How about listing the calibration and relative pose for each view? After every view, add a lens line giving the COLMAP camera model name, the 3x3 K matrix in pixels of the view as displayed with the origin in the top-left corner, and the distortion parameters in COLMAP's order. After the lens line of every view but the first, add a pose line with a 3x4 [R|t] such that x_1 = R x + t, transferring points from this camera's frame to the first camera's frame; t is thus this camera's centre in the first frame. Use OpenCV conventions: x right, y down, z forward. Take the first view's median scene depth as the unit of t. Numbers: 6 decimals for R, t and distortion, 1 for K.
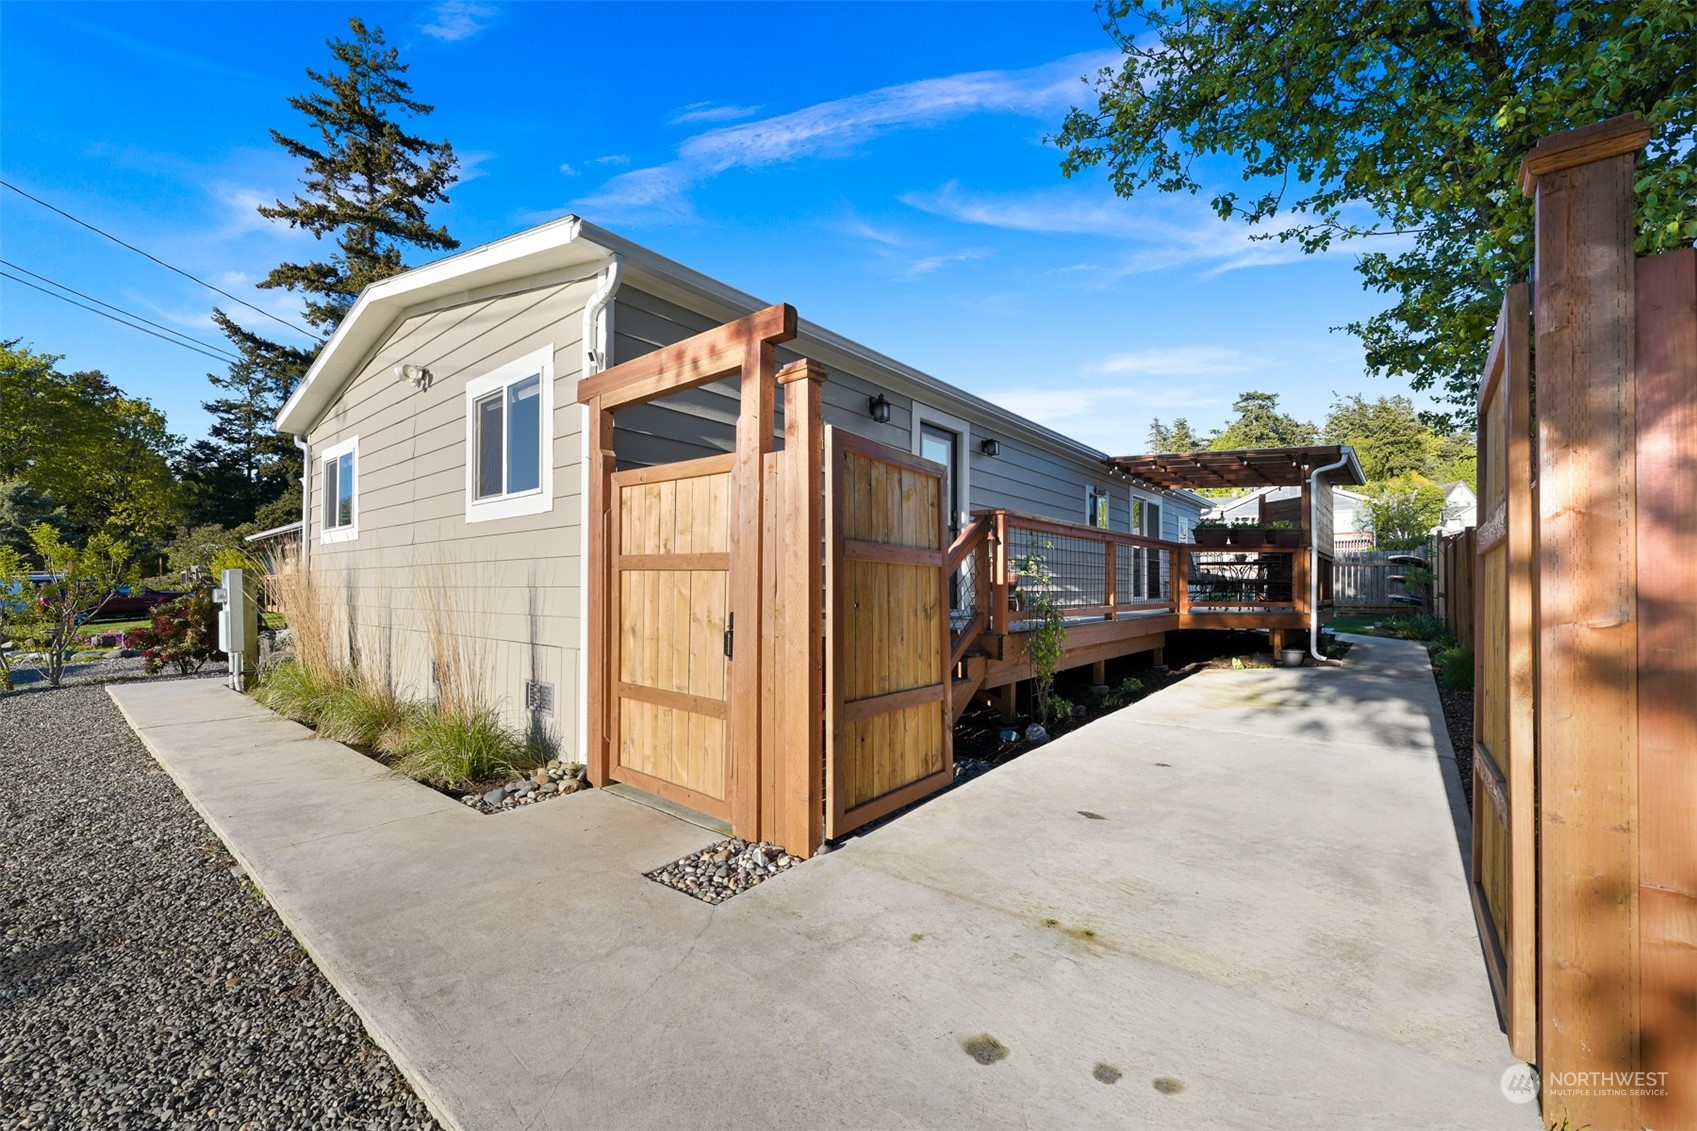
lens RADIAL K [[673.0, 0, 847.7], [0, 673.0, 582.1], [0, 0, 1]] dist [0.000727, -0.000050]
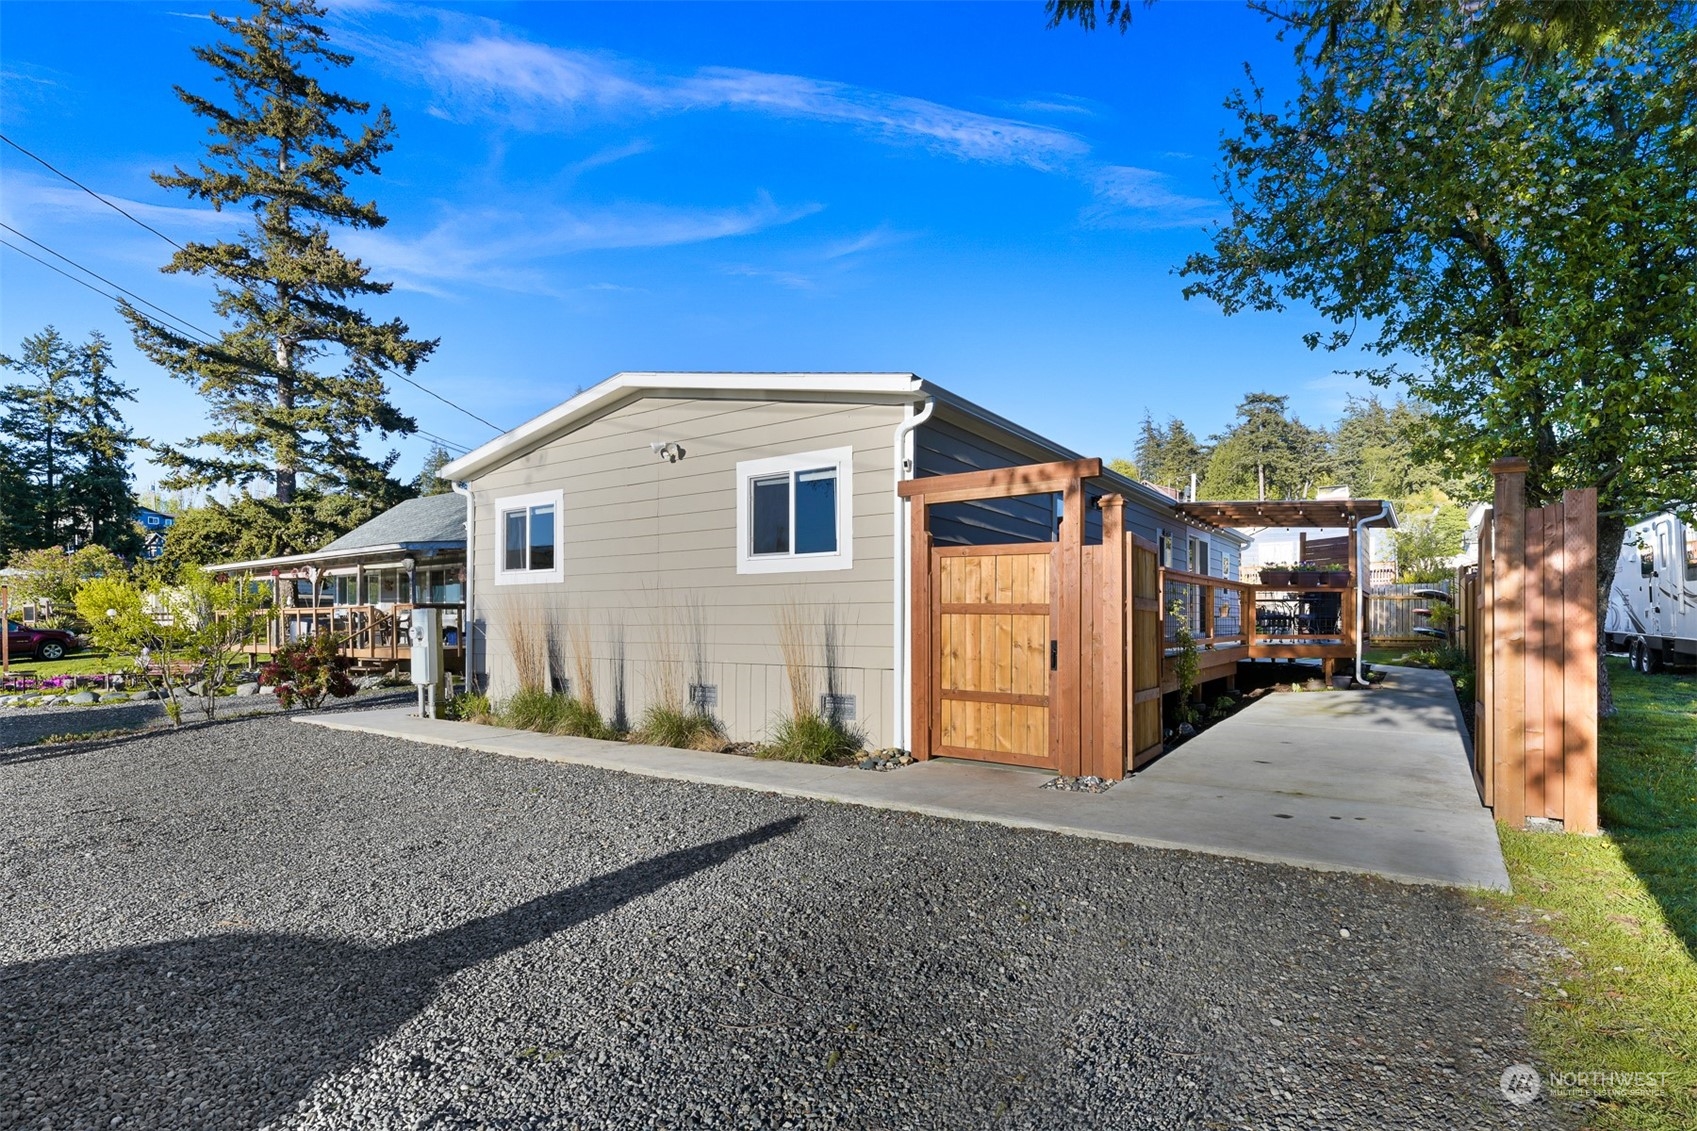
lens RADIAL K [[820.9, 0, 848.5], [0, 820.9, 621.5], [0, 0, 1]] dist [-0.000149, 0.000434]
pose [[0.996827, -0.002851, 0.079547, -0.291545], [0.002166, 0.999960, 0.008690, -0.006930], [-0.079569, -0.008490, 0.996793, -0.333118]]
